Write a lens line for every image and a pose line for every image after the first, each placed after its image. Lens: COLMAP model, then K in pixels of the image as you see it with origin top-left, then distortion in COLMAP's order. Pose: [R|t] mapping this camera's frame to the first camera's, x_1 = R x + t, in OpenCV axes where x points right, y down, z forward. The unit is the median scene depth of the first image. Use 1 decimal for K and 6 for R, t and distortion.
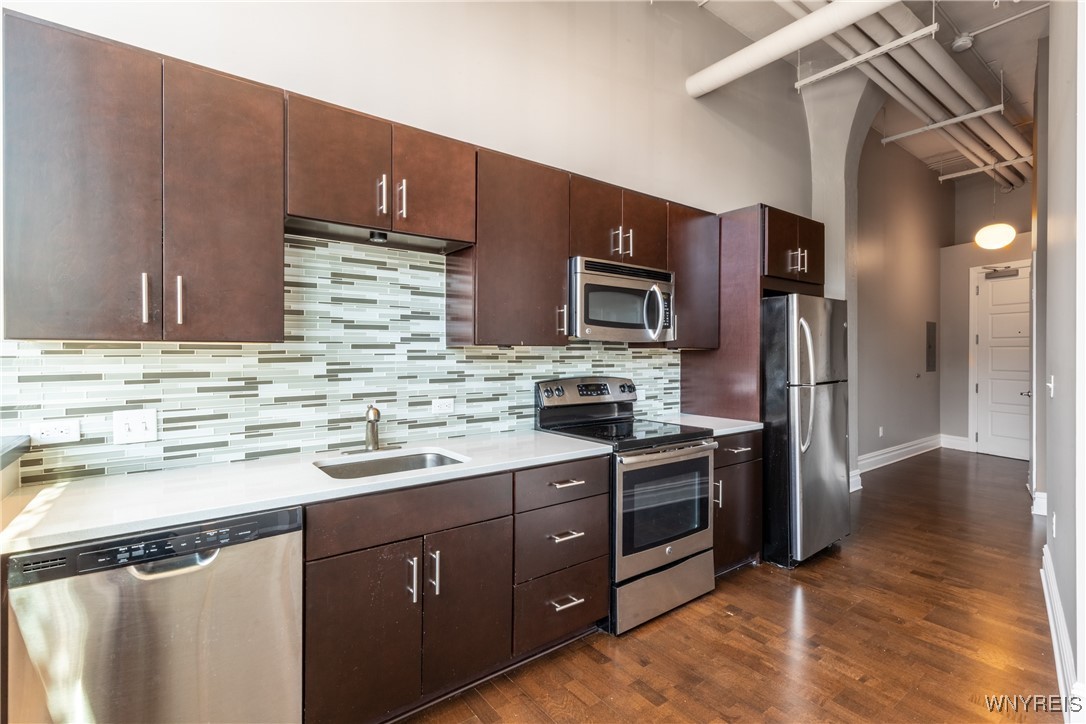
lens RADIAL K [[497.5, 0, 545.4], [0, 497.5, 350.9], [0, 0, 1]] dist [0.002264, 0.000181]
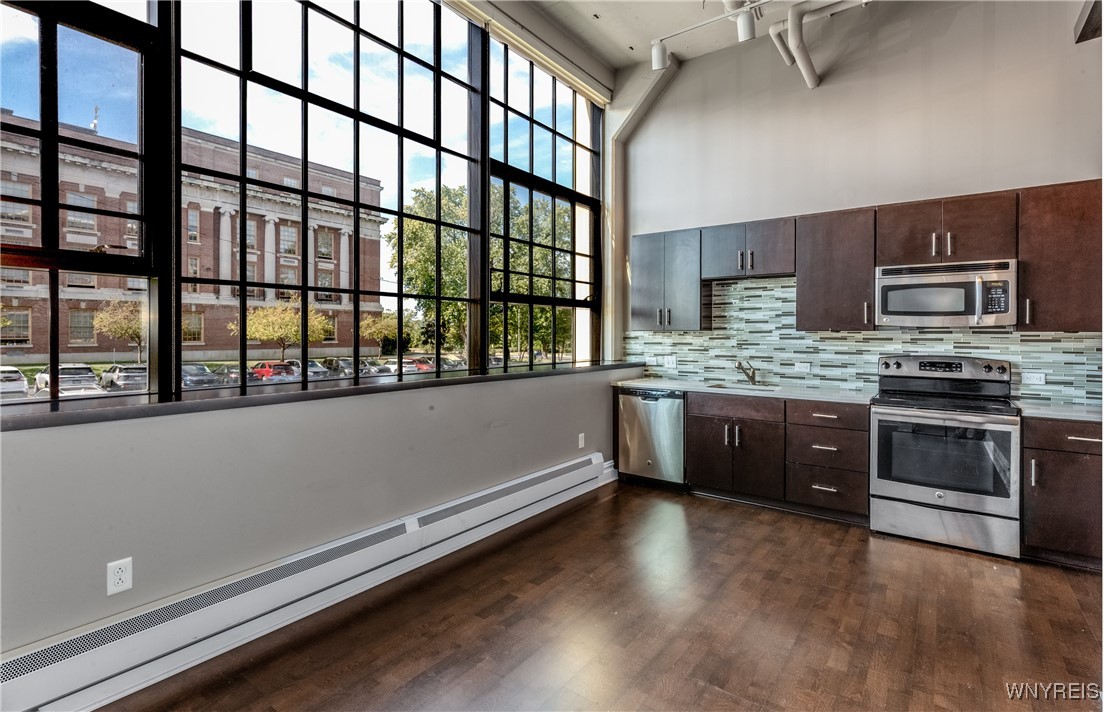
lens RADIAL K [[512.8, 0, 552.1], [0, 512.8, 334.3], [0, 0, 1]] dist [0.001645, 0.000247]
pose [[0.270600, -0.000086, -0.962692, 1.278649], [0.000256, 1.000000, -0.000017, -0.000143], [0.962692, -0.000241, 0.270600, -0.288333]]
